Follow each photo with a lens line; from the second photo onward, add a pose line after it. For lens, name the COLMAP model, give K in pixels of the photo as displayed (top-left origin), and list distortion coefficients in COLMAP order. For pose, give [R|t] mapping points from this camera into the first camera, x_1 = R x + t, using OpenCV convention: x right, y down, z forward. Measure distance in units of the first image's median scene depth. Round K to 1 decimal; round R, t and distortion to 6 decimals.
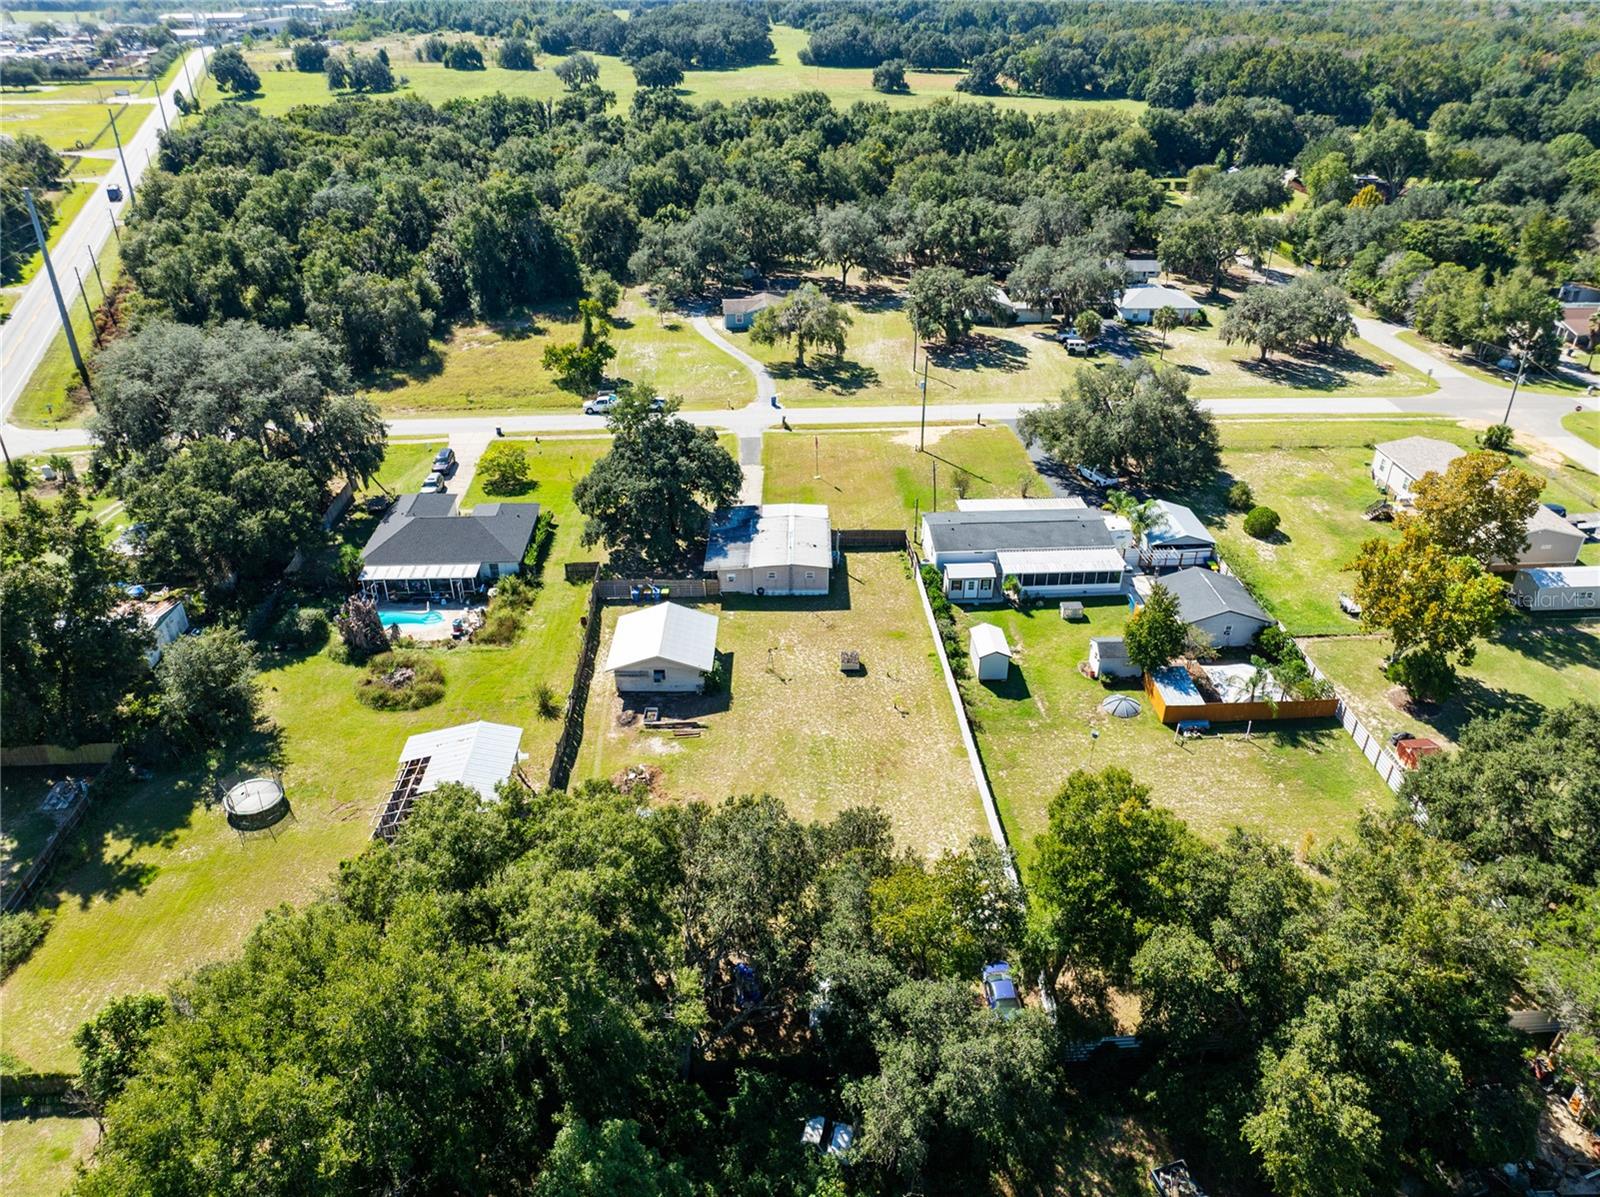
lens RADIAL K [[1134.9, 0, 802.8], [0, 1134.9, 633.9], [0, 0, 1]] dist [-0.039342, 0.010545]
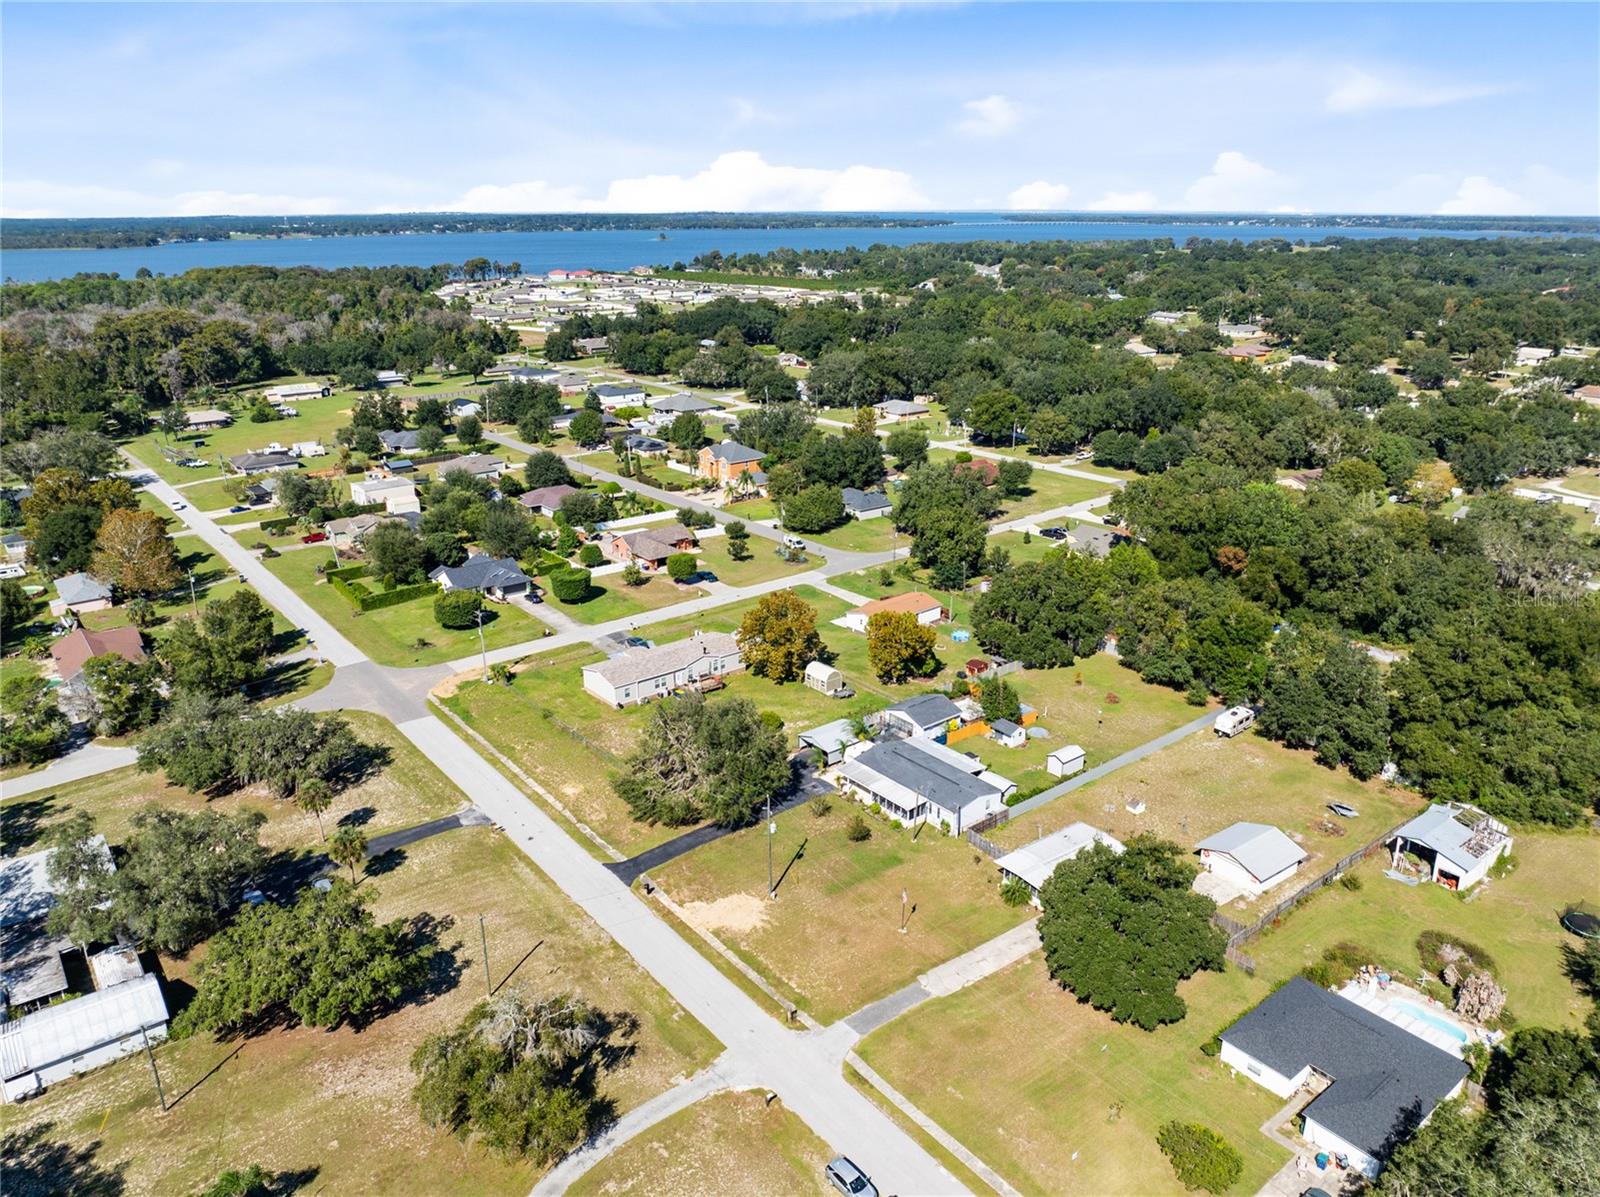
lens RADIAL K [[1134.9, 0, 802.8], [0, 1134.9, 633.9], [0, 0, 1]] dist [-0.039342, 0.010545]
pose [[-0.580941, -0.291314, 0.760029, -0.667367], [0.428743, 0.684195, 0.589964, -1.040658], [-0.691873, 0.668591, -0.272578, 1.396407]]
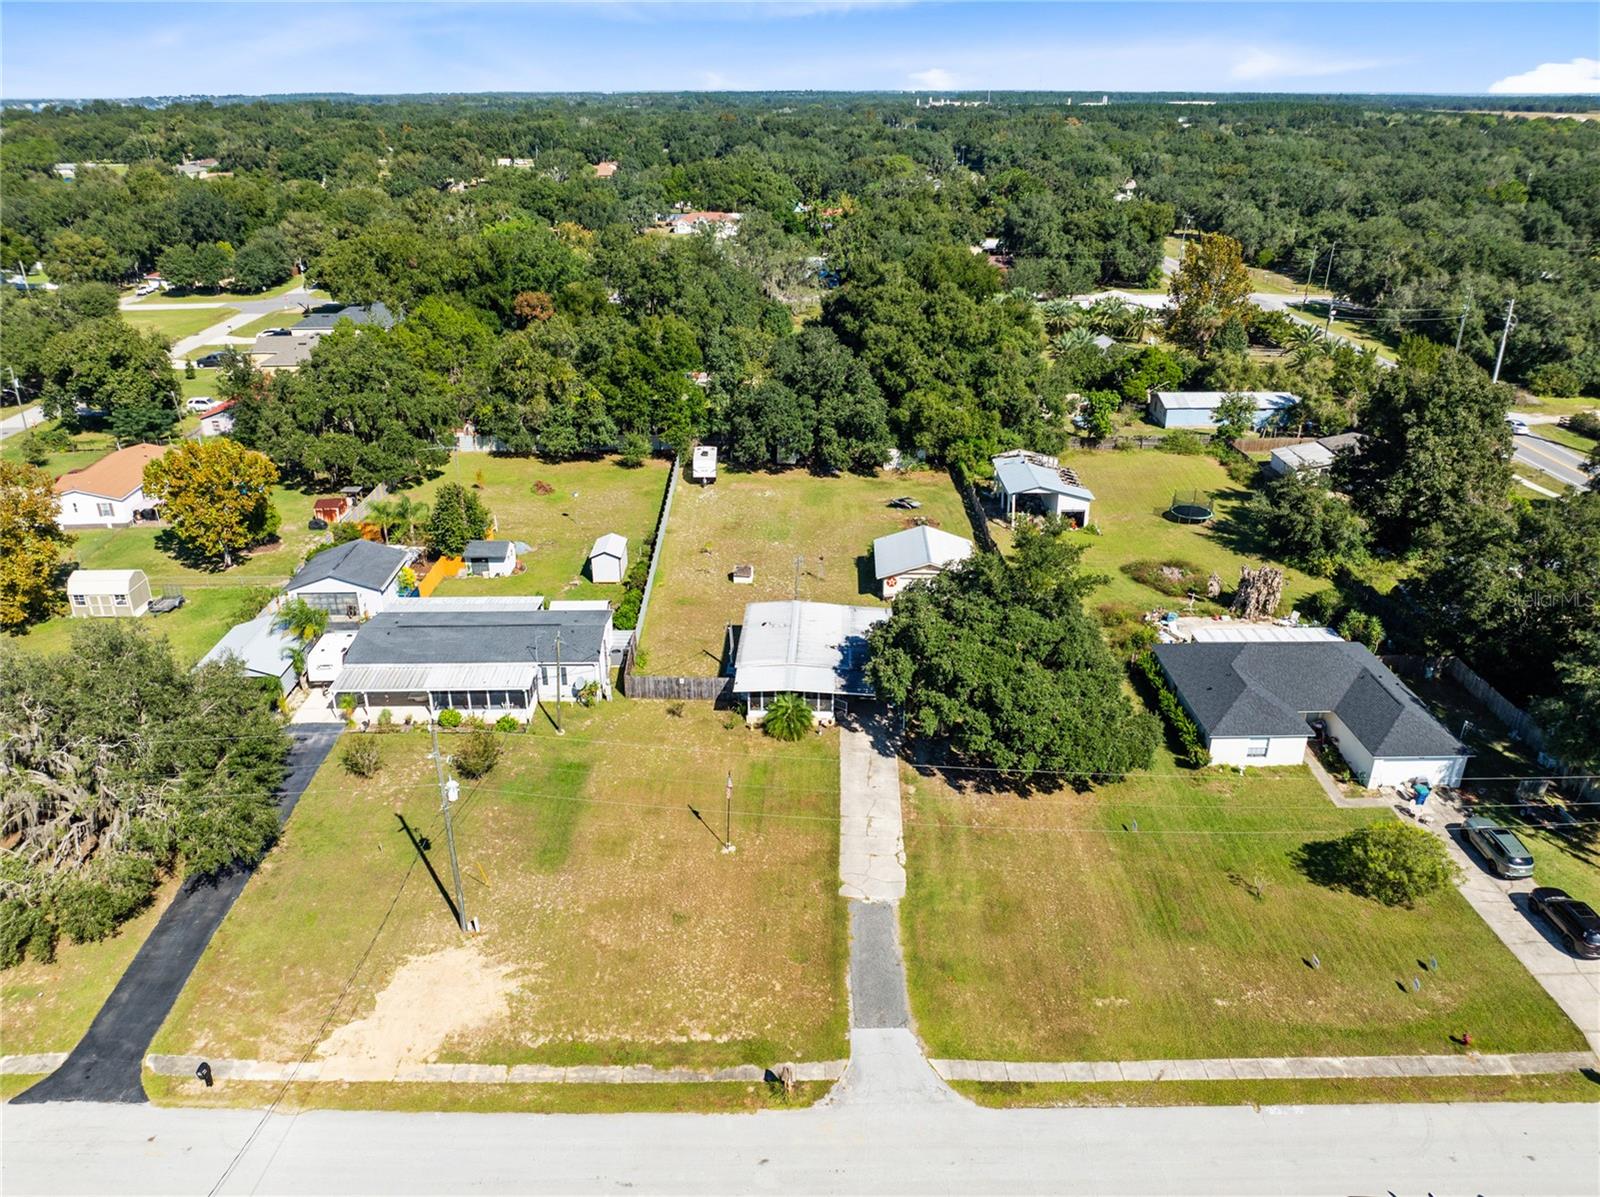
lens RADIAL K [[1134.9, 0, 802.8], [0, 1134.9, 633.9], [0, 0, 1]] dist [-0.039342, 0.010545]
pose [[-0.999321, -0.018559, 0.031832, -0.040245], [0.016978, 0.534796, 0.844811, -0.737065], [-0.032702, 0.844777, -0.534118, 1.448741]]
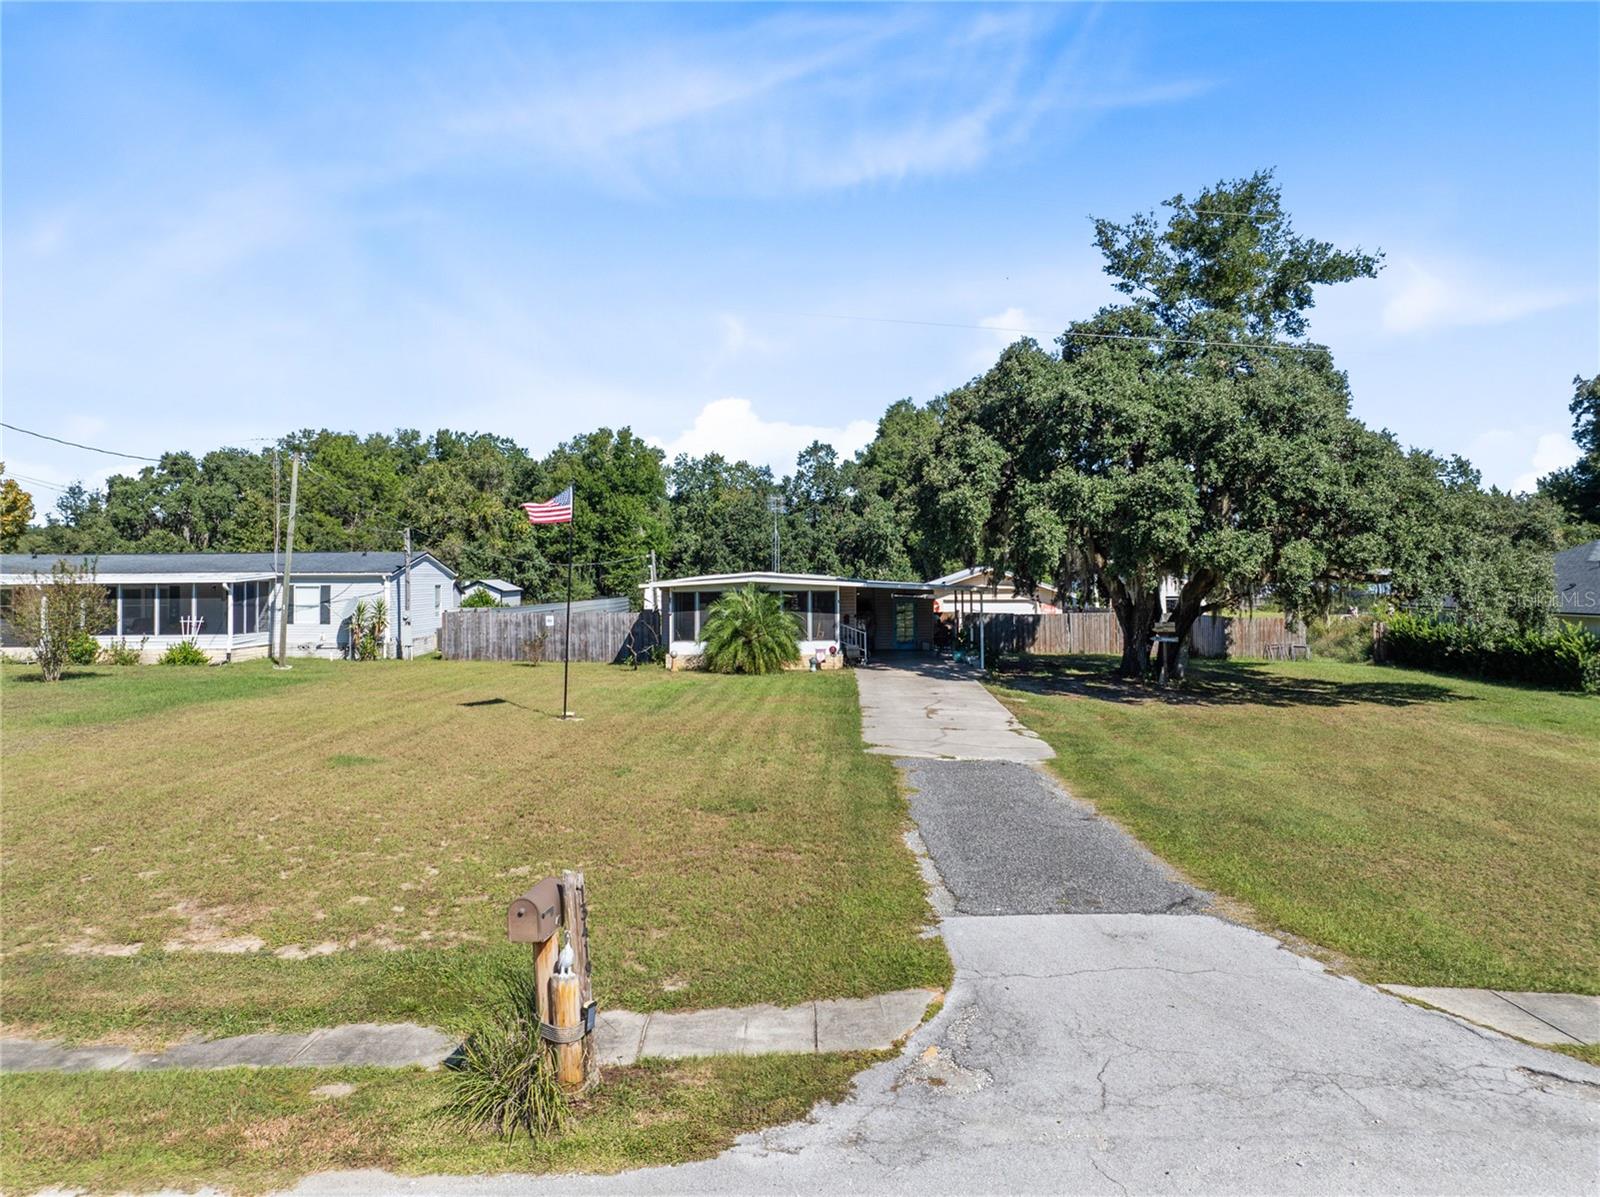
lens RADIAL K [[1119.2, 0, 800.0], [0, 1119.2, 598.5], [0, 0, 1]] dist [-0.035585, 0.002625]
pose [[-0.999038, 0.005214, 0.043534, -0.040506], [0.027101, 0.853946, 0.519656, -0.308559], [-0.034466, 0.520336, -0.853266, 1.402159]]
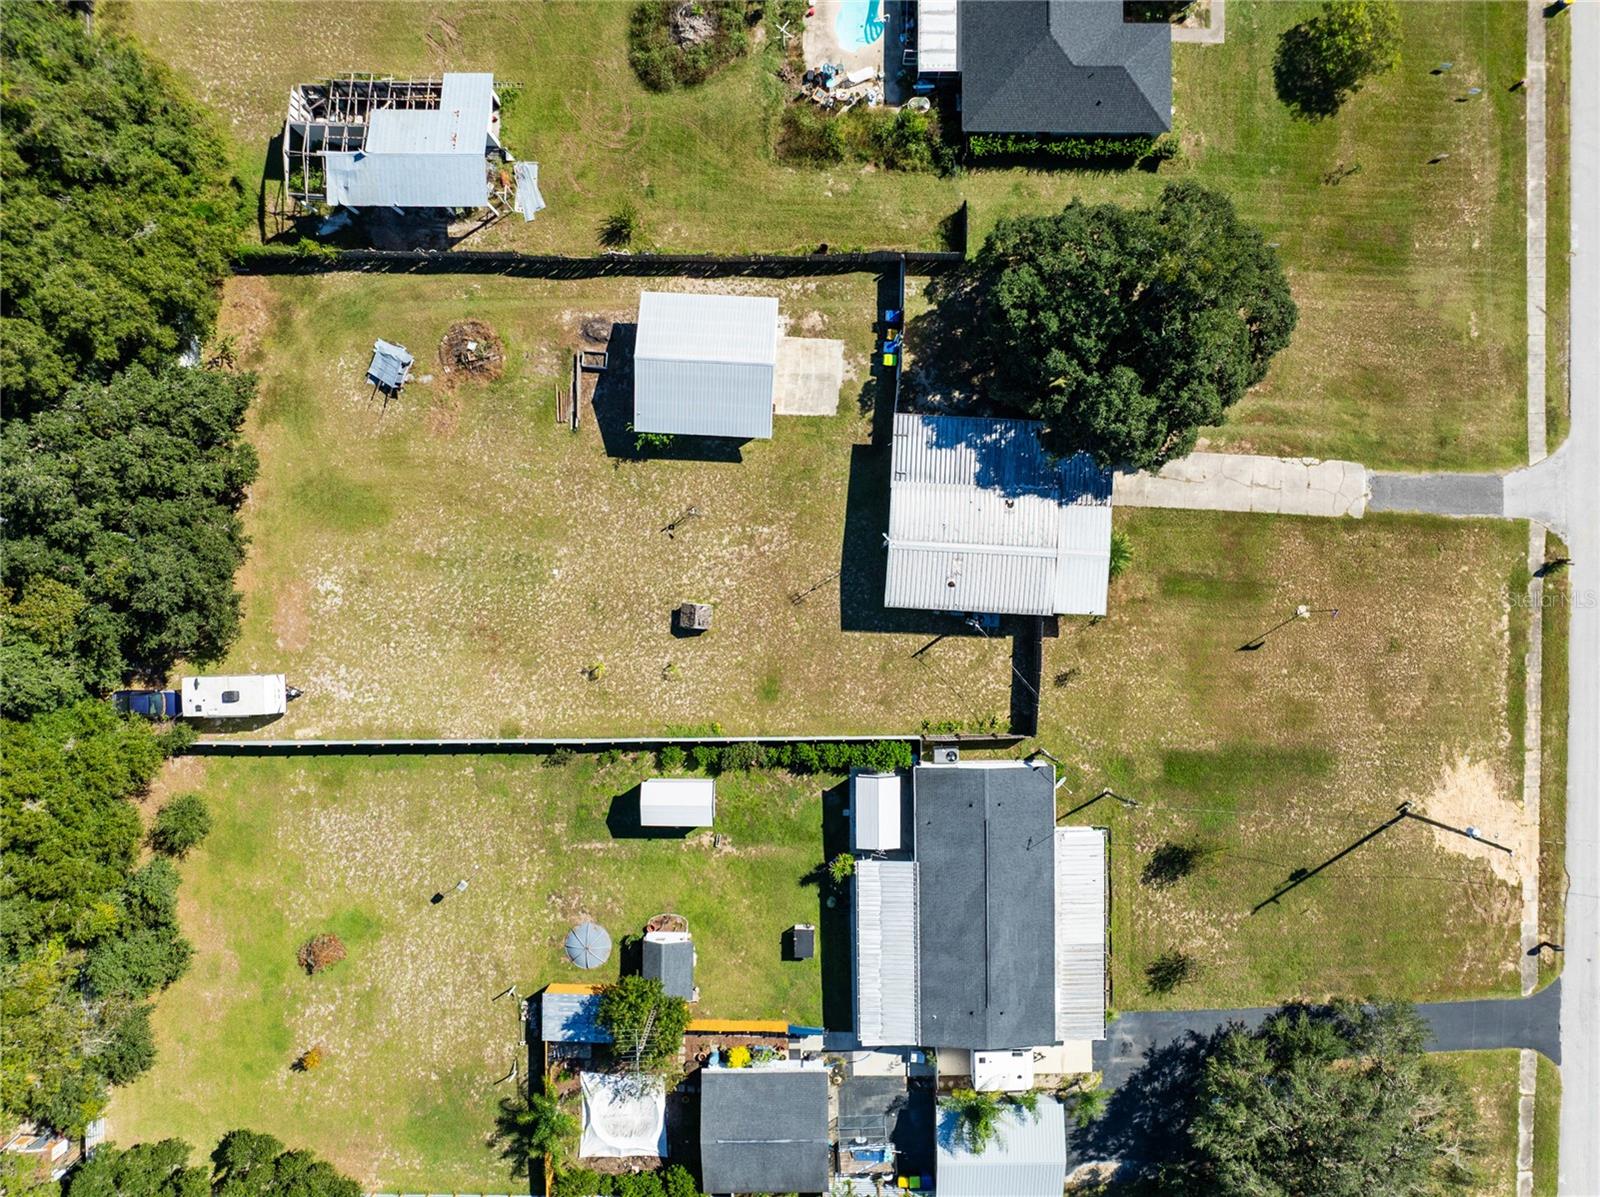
lens RADIAL K [[1134.9, 0, 802.8], [0, 1134.9, 633.9], [0, 0, 1]] dist [-0.039342, 0.010545]
pose [[-0.051392, 0.998419, 0.022764, 0.029814], [-0.518492, -0.046156, 0.853836, -0.598431], [0.853537, 0.032077, 0.520044, 0.607866]]
